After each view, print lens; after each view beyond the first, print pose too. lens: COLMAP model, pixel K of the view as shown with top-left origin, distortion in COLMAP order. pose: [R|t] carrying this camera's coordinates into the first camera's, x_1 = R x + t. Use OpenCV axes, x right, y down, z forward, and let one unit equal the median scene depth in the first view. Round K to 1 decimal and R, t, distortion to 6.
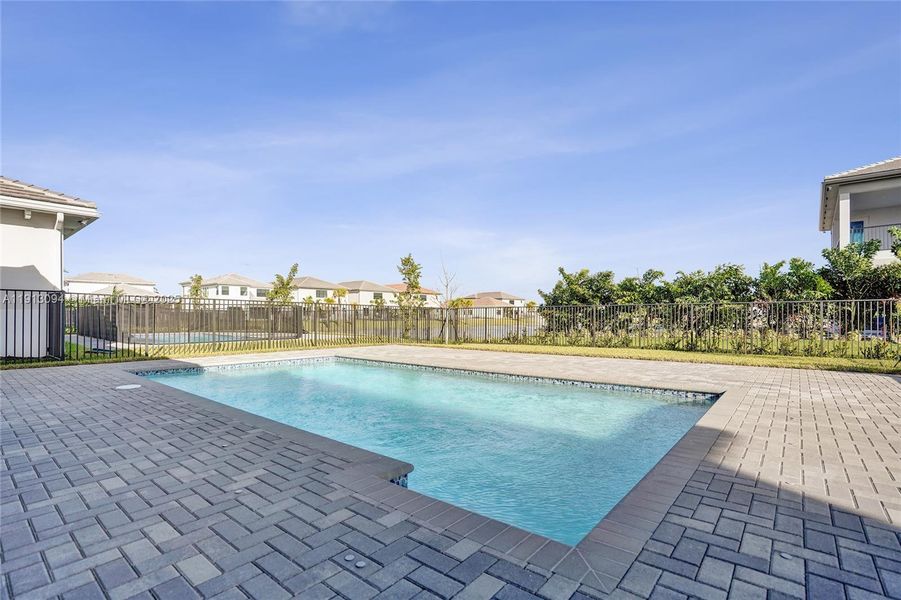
lens RADIAL K [[423.8, 0, 454.5], [0, 423.8, 302.6], [0, 0, 1]] dist [-0.067609, 0.026744]
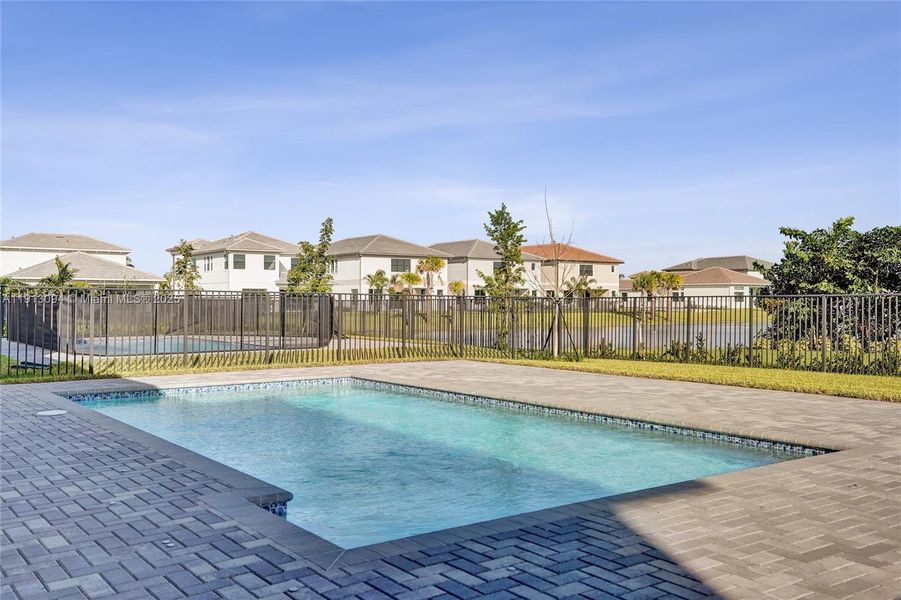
lens RADIAL K [[813.5, 0, 468.0], [0, 813.5, 299.9], [0, 0, 1]] dist [0.047203, 0.012227]
pose [[0.970417, -0.000866, -0.241435, 0.128400], [0.007921, 0.999569, 0.028252, -0.017886], [0.241307, -0.029328, 0.970006, -0.121108]]
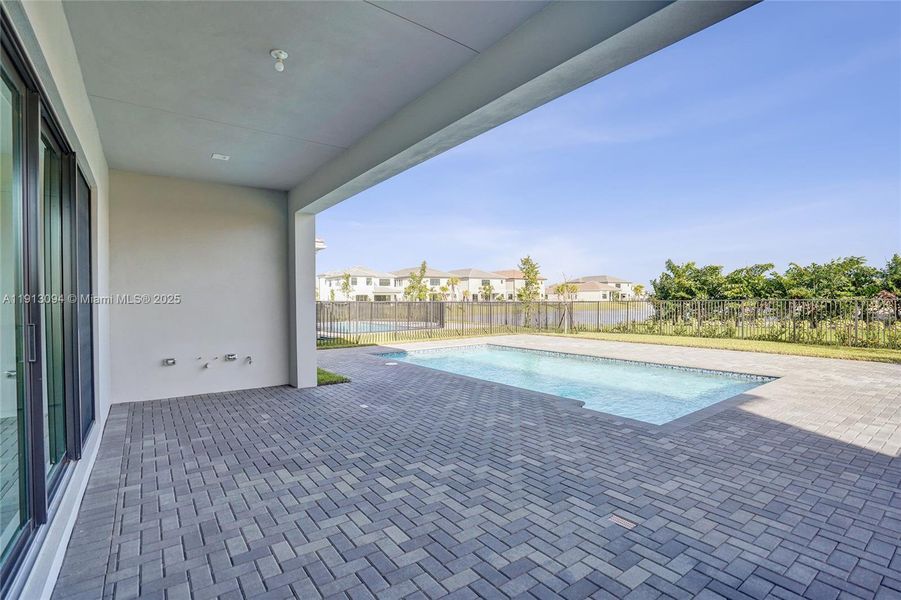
lens RADIAL K [[420.9, 0, 450.5], [0, 420.9, 300.0], [0, 0, 1]] dist [-0.058703, 0.021742]
pose [[0.970071, -0.009587, -0.242632, -0.042810], [0.018308, 0.999264, 0.033716, -0.039917], [0.242130, -0.037149, 0.969532, -0.218412]]
